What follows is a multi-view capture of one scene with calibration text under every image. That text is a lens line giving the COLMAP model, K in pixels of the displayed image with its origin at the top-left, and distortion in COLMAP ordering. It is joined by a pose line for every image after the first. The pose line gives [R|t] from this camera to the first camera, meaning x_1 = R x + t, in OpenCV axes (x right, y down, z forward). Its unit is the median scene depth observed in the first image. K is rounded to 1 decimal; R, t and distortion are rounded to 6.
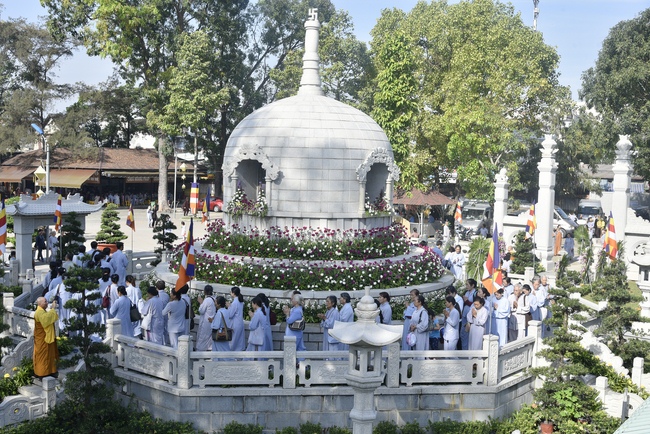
lens RADIAL K [[756.8, 0, 325.0], [0, 756.8, 217.0], [0, 0, 1]] dist [-0.013413, 0.007883]
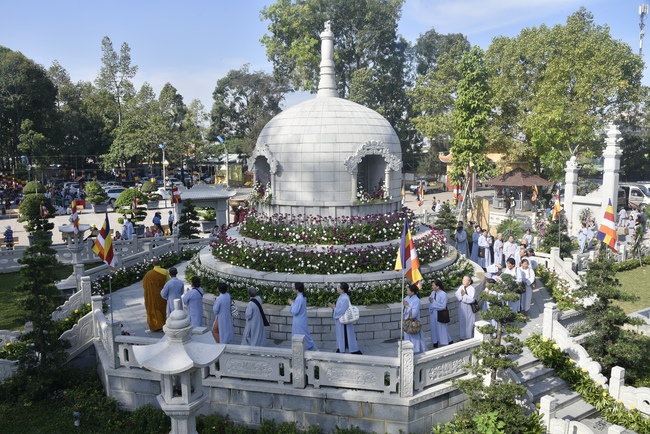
lens RADIAL K [[484.4, 0, 325.0], [0, 484.4, 217.0], [0, 0, 1]] dist [-0.023900, 0.000368]
pose [[0.947840, 0.007362, -0.318662, 0.233588], [0.008292, 0.998825, 0.047739, -0.016358], [0.318639, -0.047892, 0.946665, 0.321935]]
